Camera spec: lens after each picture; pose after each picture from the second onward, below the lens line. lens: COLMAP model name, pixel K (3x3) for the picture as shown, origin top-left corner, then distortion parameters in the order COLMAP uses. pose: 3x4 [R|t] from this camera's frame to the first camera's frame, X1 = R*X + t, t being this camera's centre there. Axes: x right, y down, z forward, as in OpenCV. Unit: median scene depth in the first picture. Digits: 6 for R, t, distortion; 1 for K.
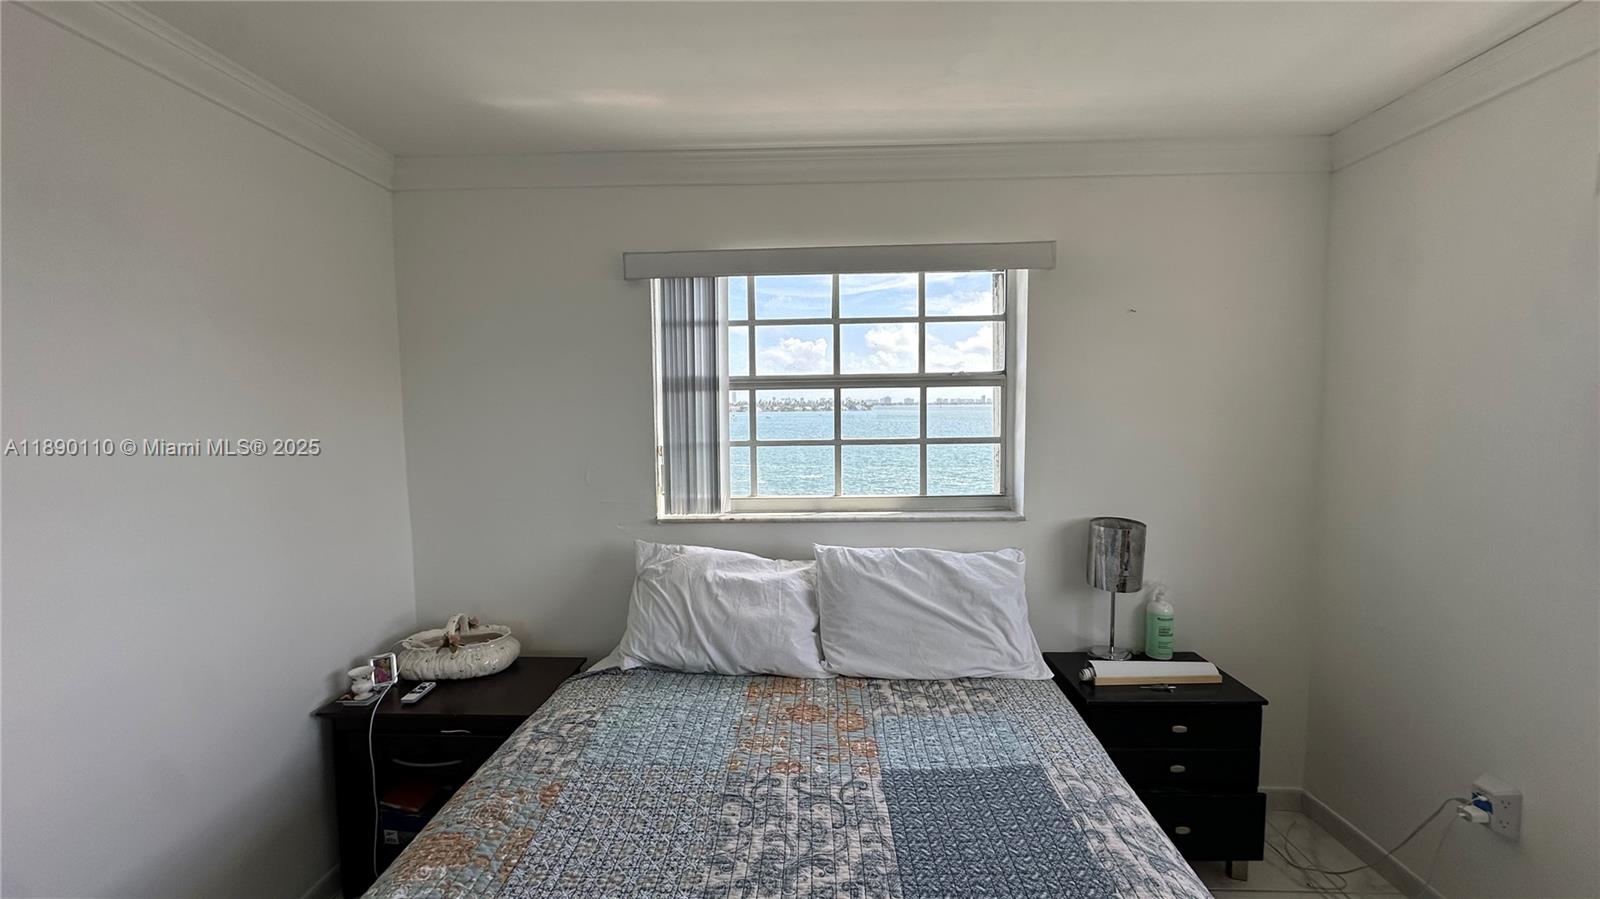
lens RADIAL K [[640.7, 0, 800.0], [0, 640.7, 449.5], [0, 0, 1]] dist [-0.002799, 0.000879]
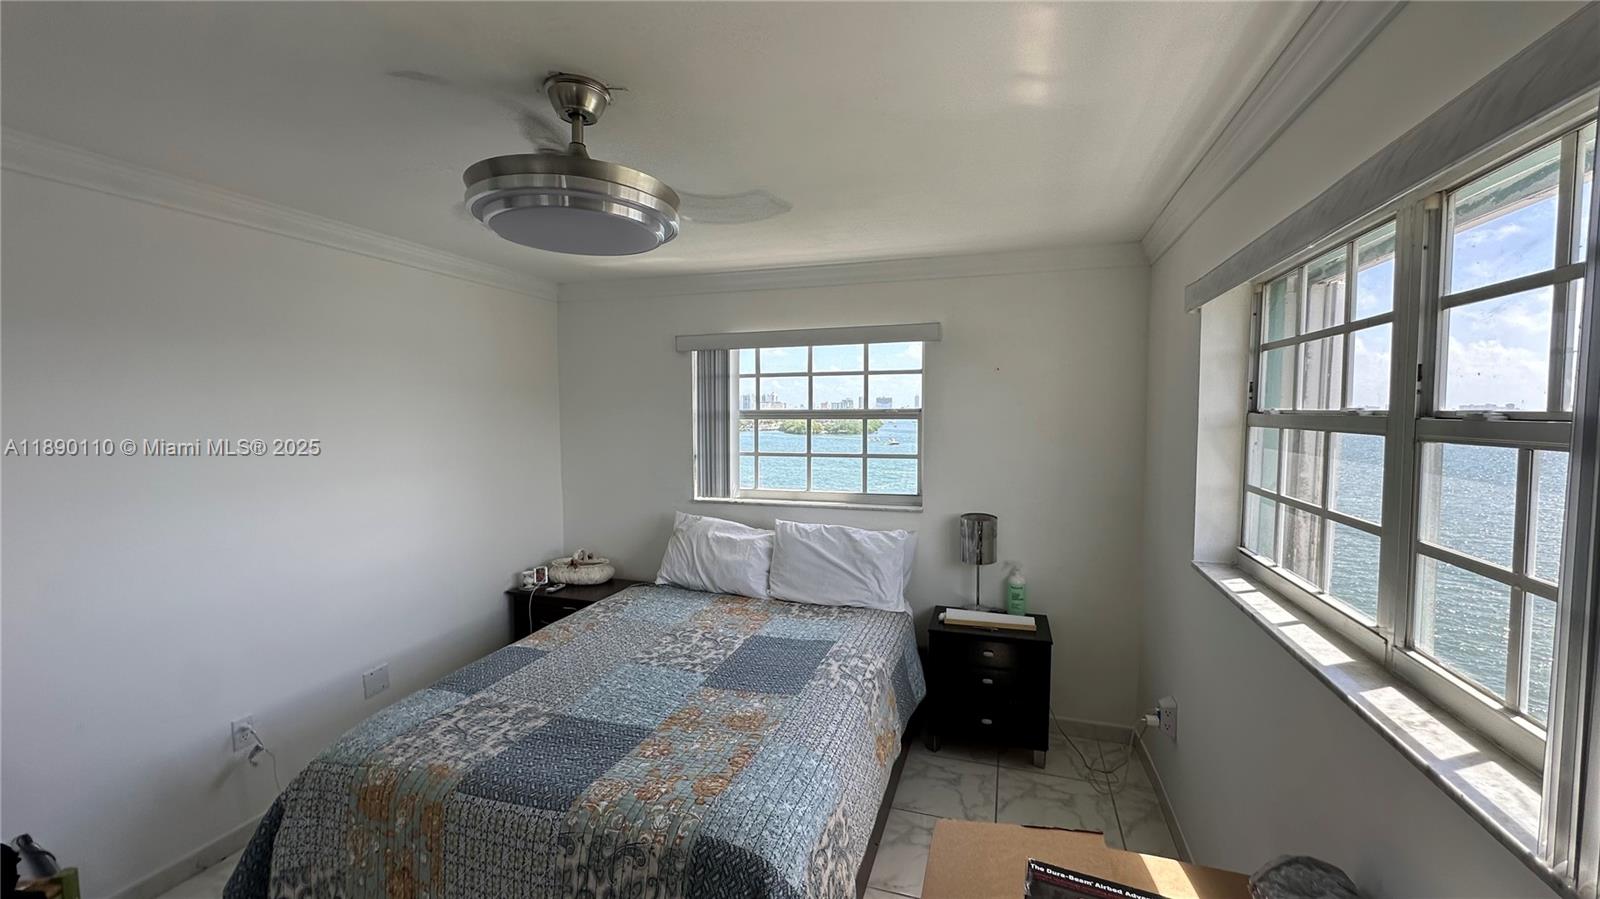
lens RADIAL K [[640.7, 0, 800.0], [0, 640.7, 449.5], [0, 0, 1]] dist [-0.002799, 0.000879]
pose [[0.959674, 0.026225, -0.279890, 0.538258], [-0.028970, 0.999564, -0.005675, -0.017723], [0.279619, 0.013554, 0.960015, -0.522103]]
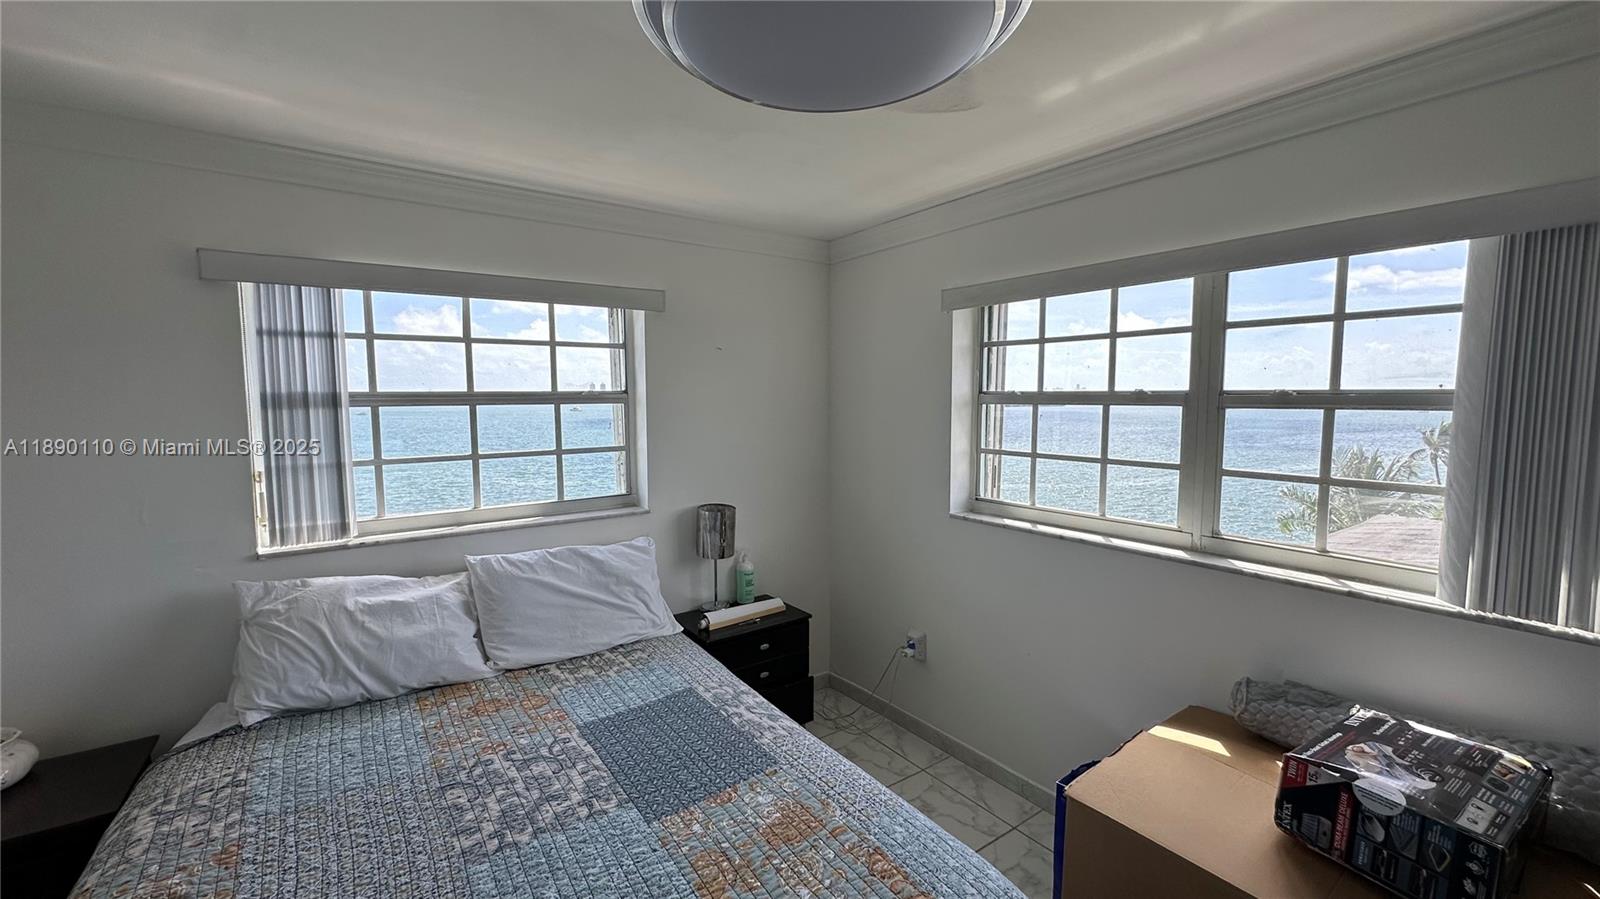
lens RADIAL K [[640.7, 0, 800.0], [0, 640.7, 449.5], [0, 0, 1]] dist [-0.002799, 0.000879]
pose [[0.789979, -0.043237, 0.611607, -0.186459], [0.038935, 0.999035, 0.020335, -0.027703], [-0.611896, 0.007748, 0.790900, -0.171744]]
